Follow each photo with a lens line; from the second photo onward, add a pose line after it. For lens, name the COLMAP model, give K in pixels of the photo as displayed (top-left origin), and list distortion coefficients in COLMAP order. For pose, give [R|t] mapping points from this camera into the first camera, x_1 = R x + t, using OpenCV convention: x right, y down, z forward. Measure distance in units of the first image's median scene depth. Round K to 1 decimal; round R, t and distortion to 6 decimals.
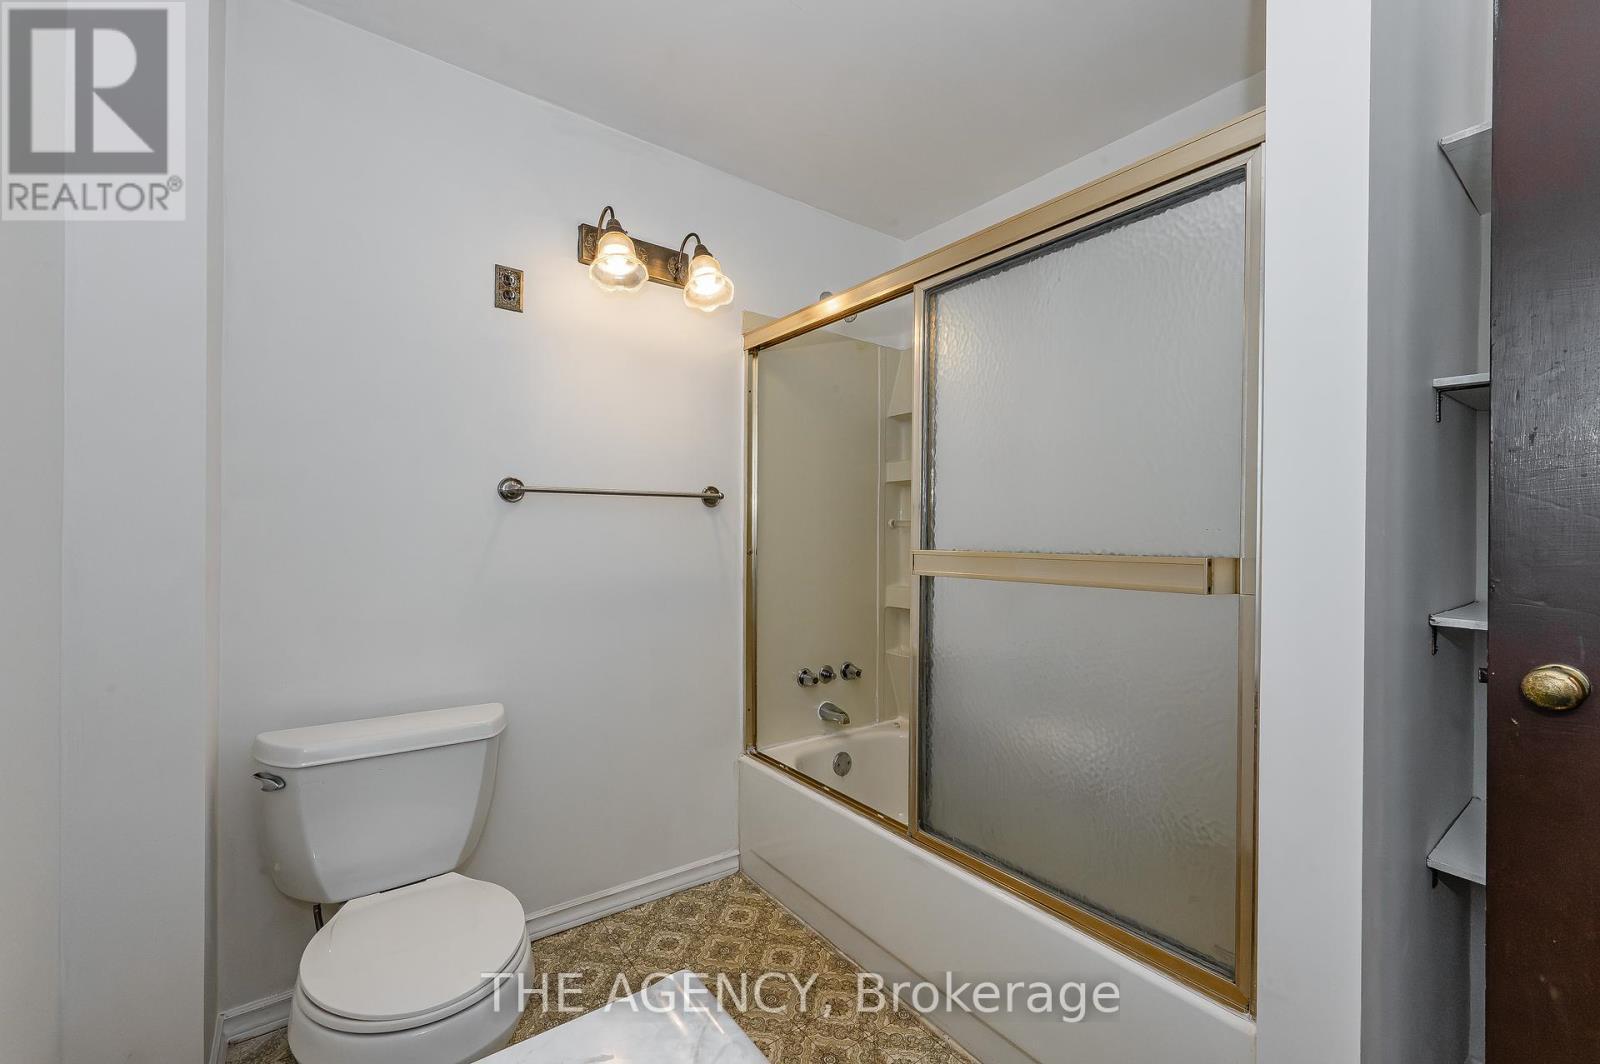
lens RADIAL K [[656.9, 0, 800.8], [0, 656.9, 538.7], [0, 0, 1]] dist [-0.000696, -0.000065]
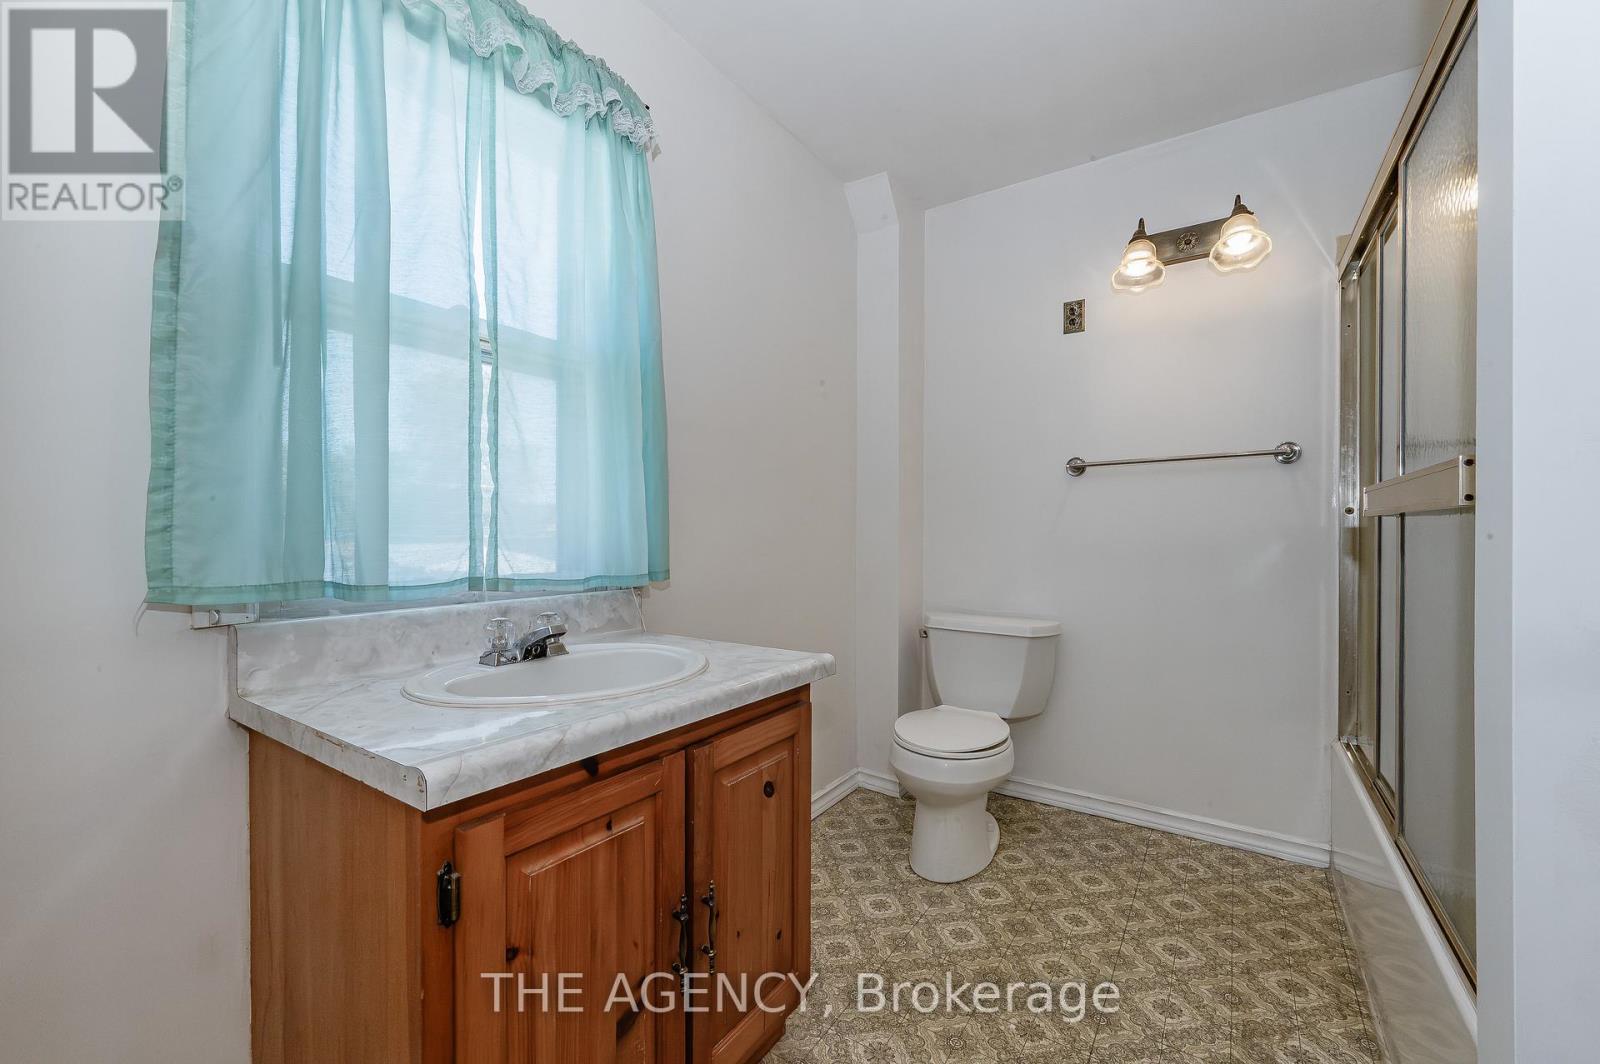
lens RADIAL K [[656.9, 0, 801.0], [0, 656.9, 531.9], [0, 0, 1]] dist [-0.000696, -0.000065]
pose [[0.331380, -0.008032, -0.943463, 0.623045], [-0.002189, 0.999955, -0.009282, 0.071014], [0.943495, 0.005141, 0.331348, 0.030953]]
